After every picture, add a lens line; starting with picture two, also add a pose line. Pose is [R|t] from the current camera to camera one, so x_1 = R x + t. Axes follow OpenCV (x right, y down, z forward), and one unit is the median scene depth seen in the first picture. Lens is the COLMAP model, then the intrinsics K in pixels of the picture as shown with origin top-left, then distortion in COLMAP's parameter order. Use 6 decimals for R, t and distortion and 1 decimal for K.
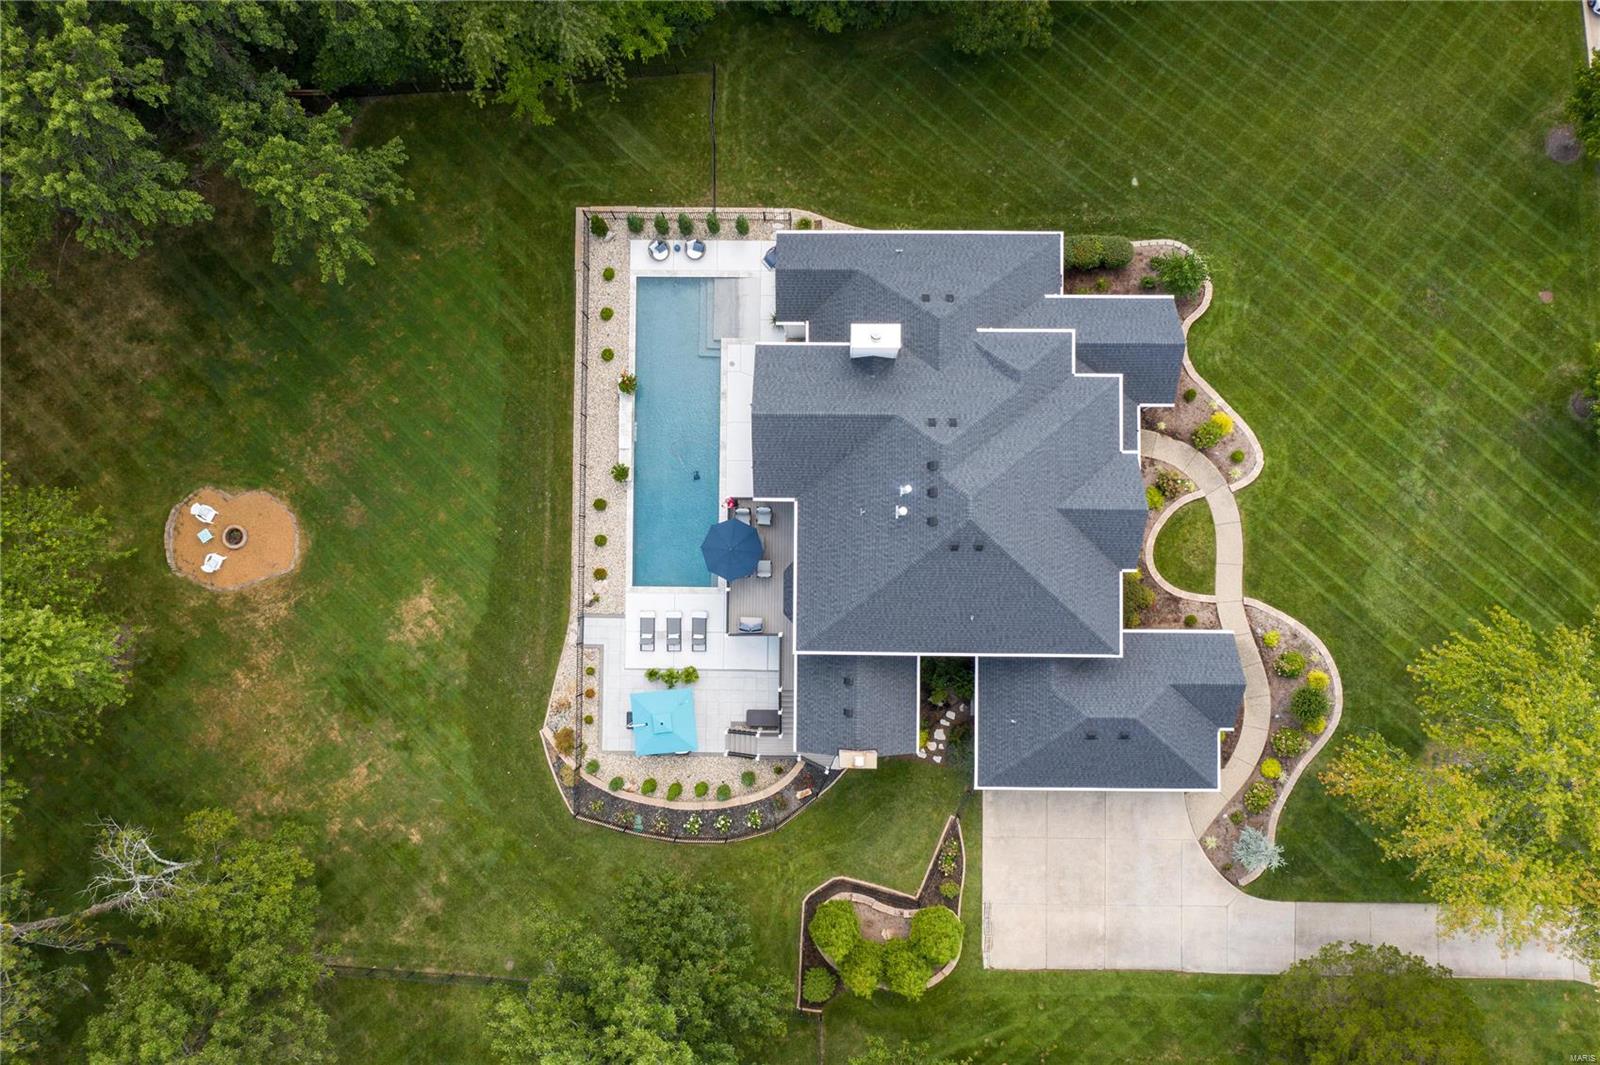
lens RADIAL K [[1258.0, 0, 802.4], [0, 1258.0, 523.1], [0, 0, 1]] dist [-0.009099, -0.001548]
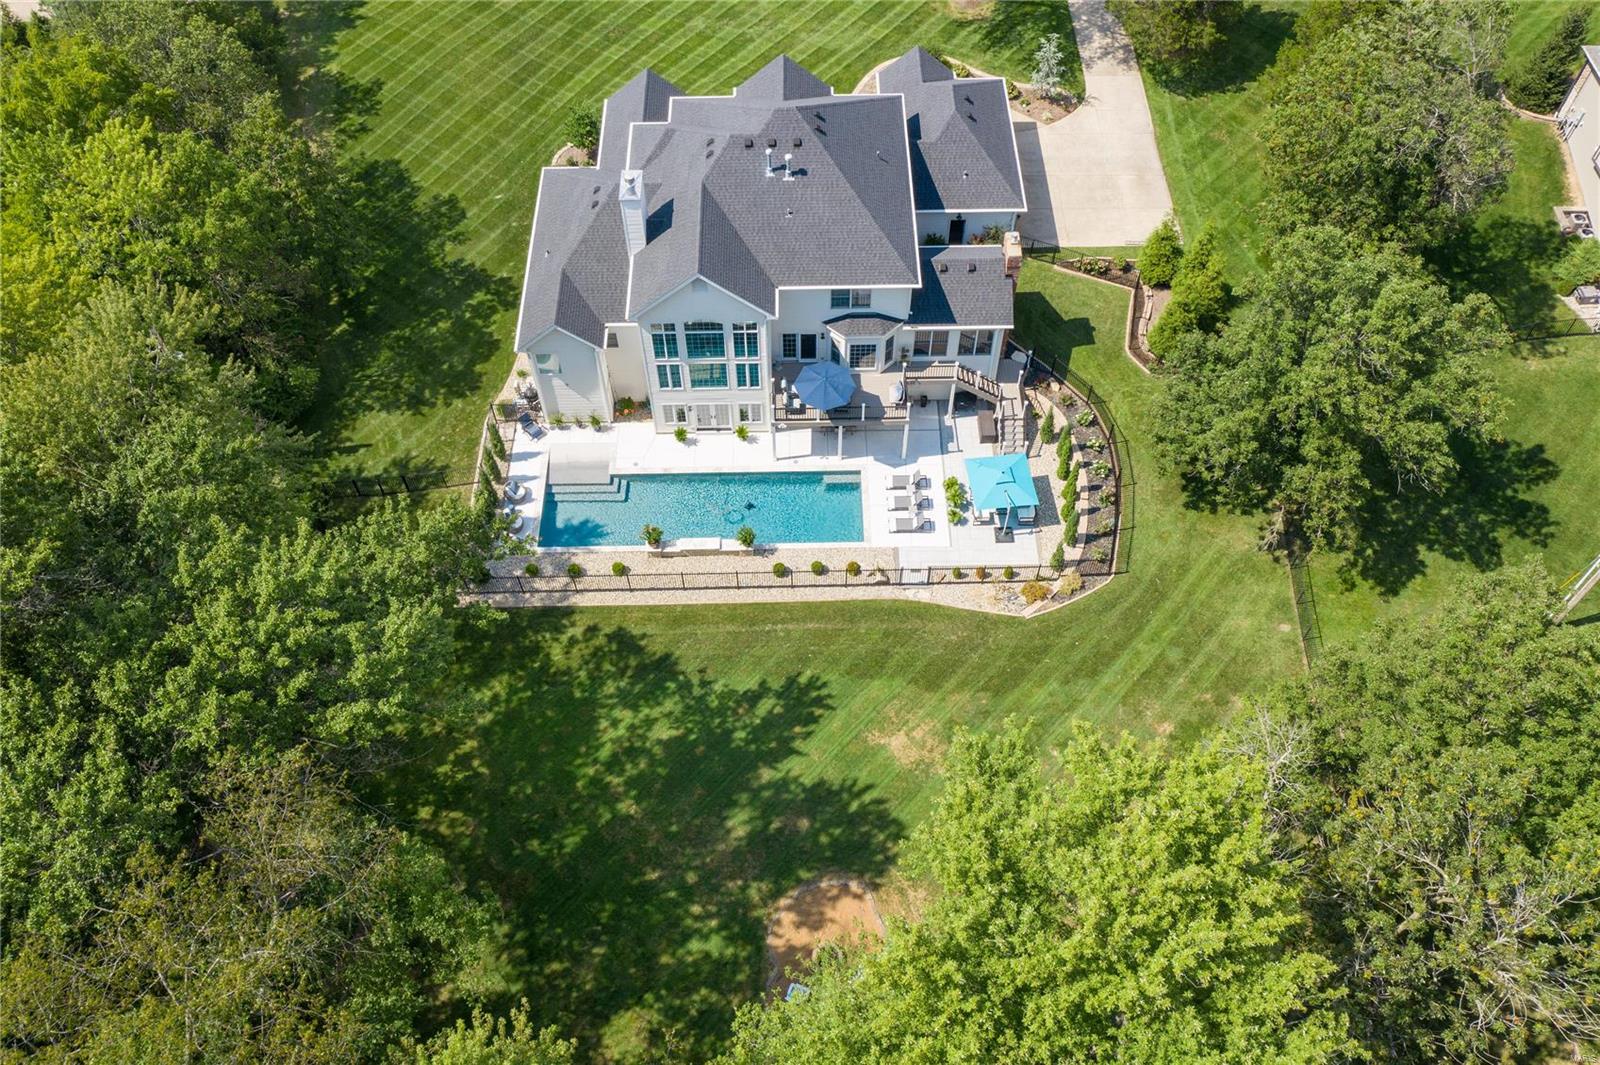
lens RADIAL K [[1258.0, 0, 802.4], [0, 1258.0, 523.1], [0, 0, 1]] dist [-0.009099, -0.001548]
pose [[-0.024041, -0.813754, 0.580712, -0.690301], [0.999305, -0.003016, 0.037144, -0.032841], [-0.028475, 0.581202, 0.813261, 0.220919]]
